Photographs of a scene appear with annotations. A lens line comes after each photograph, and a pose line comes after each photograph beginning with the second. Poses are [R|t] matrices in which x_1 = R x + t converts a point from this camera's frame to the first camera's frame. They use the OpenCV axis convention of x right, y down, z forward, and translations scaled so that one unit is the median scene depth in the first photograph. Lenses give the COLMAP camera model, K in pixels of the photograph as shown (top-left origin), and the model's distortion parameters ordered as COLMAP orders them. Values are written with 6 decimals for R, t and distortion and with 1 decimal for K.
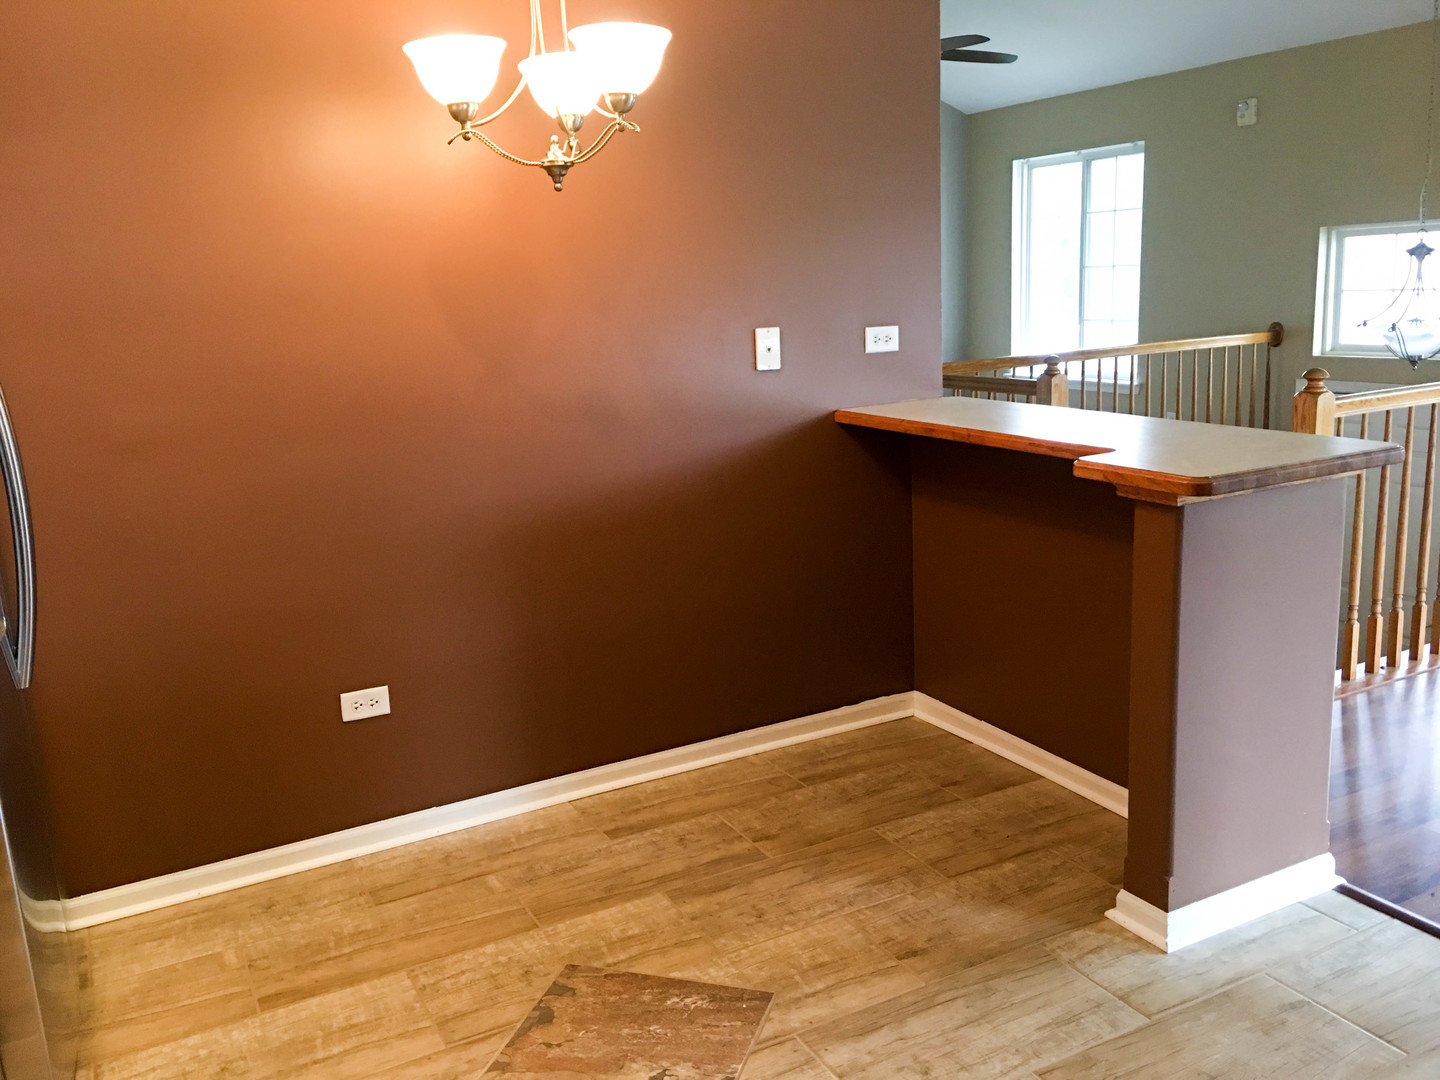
lens RADIAL K [[1228.4, 0, 718.1], [0, 1228.4, 540.0], [0, 0, 1]] dist [0.041824, -0.031053]
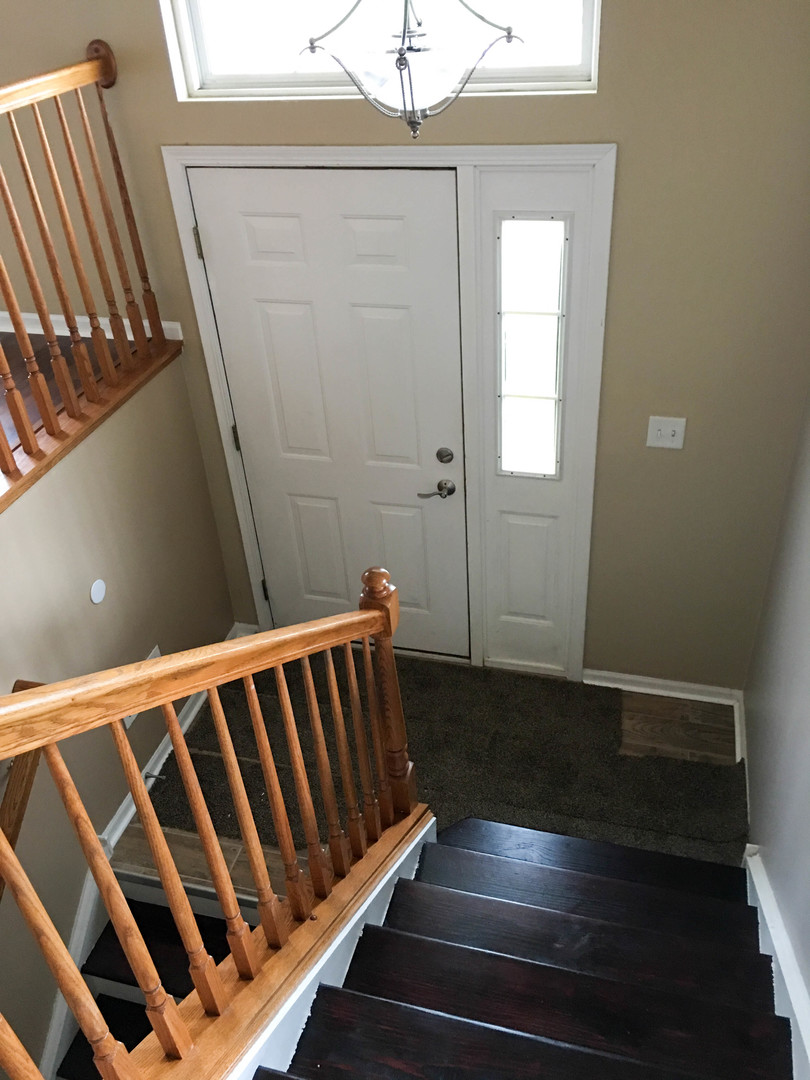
lens RADIAL K [[921.3, 0, 404.6], [0, 921.3, 541.1], [0, 0, 1]] dist [0.041824, -0.031053]
pose [[0.688852, -0.410273, 0.597628, 0.206897], [0.178972, 0.895160, 0.408238, -0.121508], [-0.702462, -0.174257, 0.690059, 0.581962]]
